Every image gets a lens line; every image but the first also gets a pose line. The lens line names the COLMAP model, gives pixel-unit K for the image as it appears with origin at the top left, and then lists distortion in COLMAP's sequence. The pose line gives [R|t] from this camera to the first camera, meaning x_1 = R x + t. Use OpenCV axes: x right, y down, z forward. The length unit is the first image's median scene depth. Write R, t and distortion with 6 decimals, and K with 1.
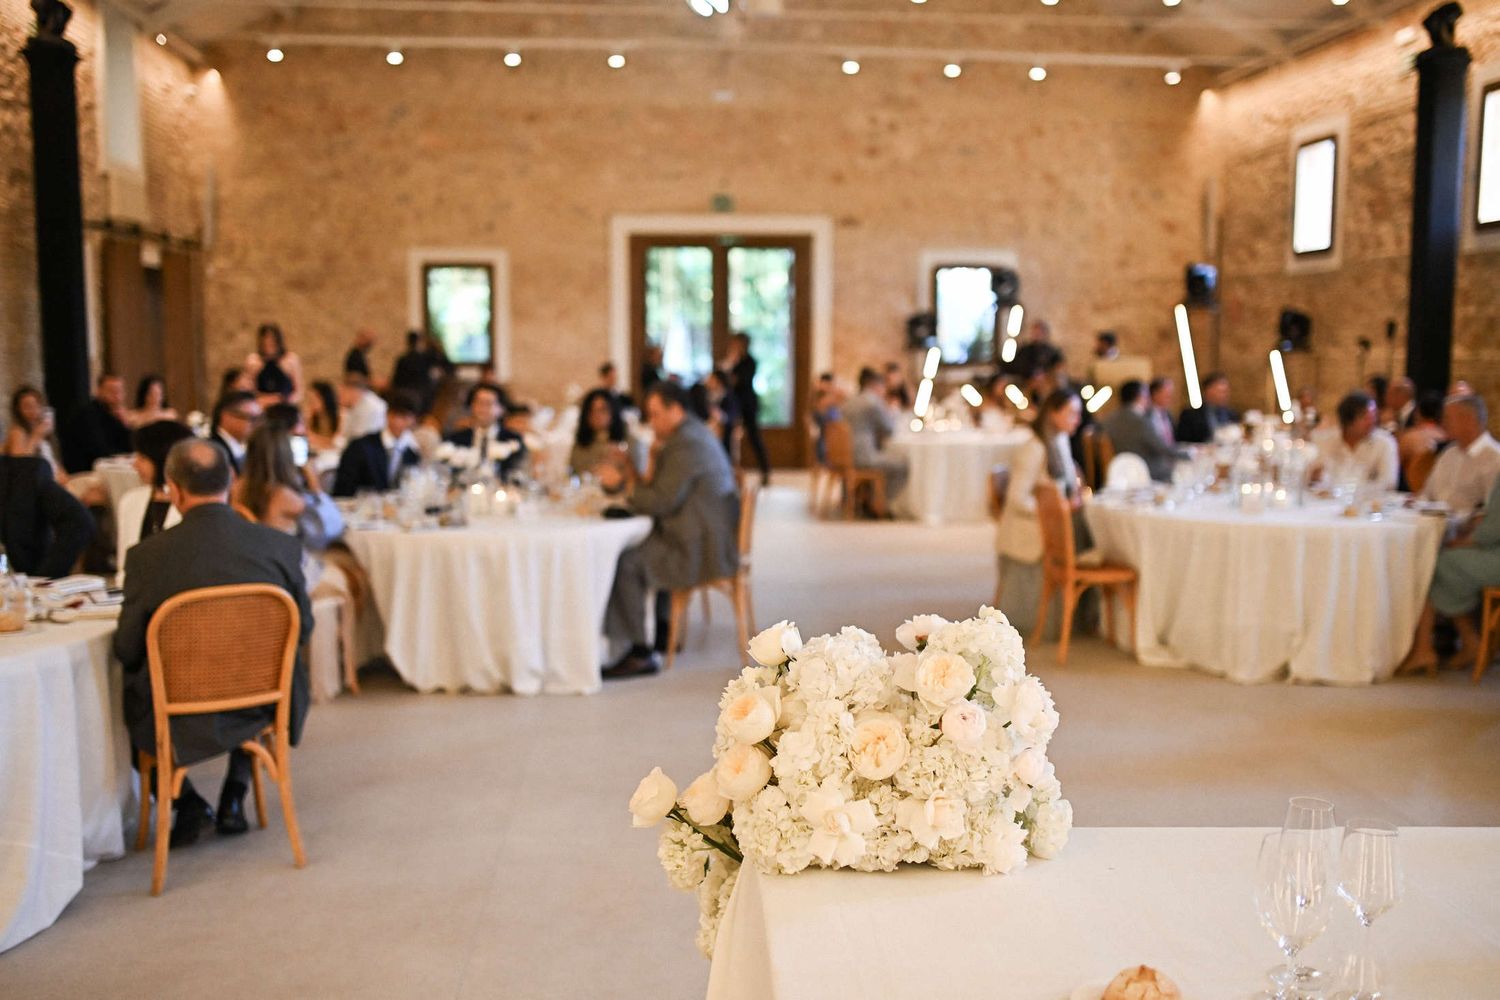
lens RADIAL K [[1417.5, 0, 757.8], [0, 1417.5, 473.7], [0, 0, 1]] dist [-0.028817, 0.007621]
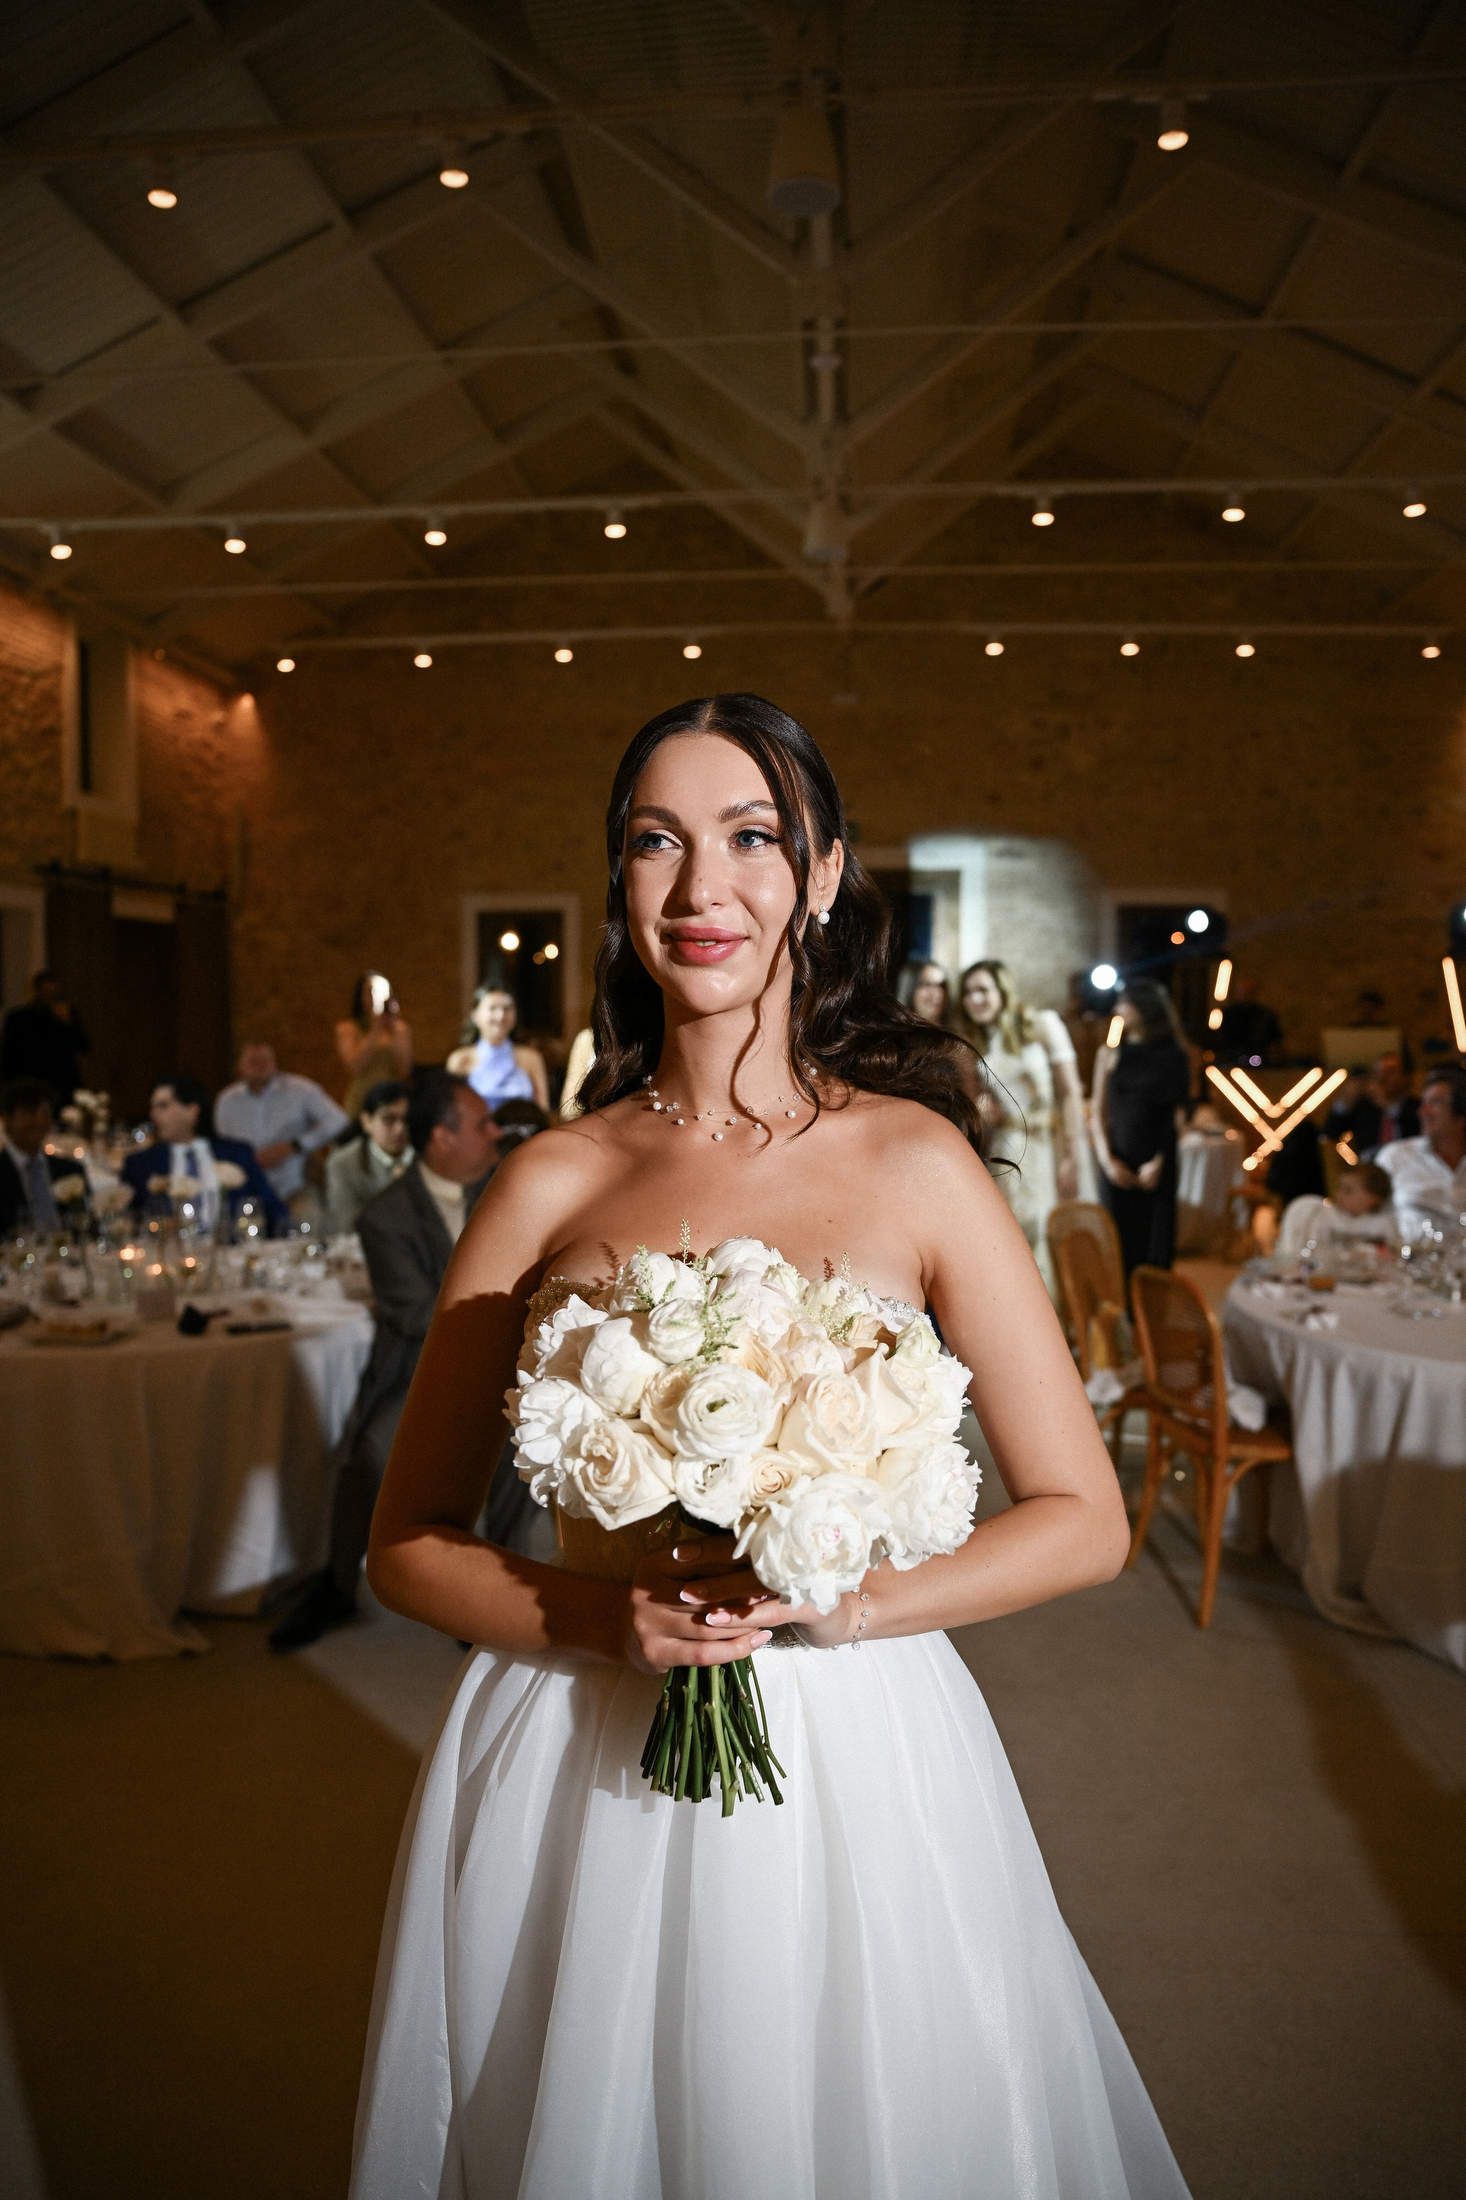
lens RADIAL K [[1504.7, 0, 733.0], [0, 1504.7, 1100.0], [0, 0, 1]] dist [-0.137338, 0.088893]
pose [[0.983701, 0.007151, -0.179668, 0.066910], [-0.013044, 0.999414, -0.031642, -0.014290], [0.179337, 0.033470, 0.983218, 0.177104]]
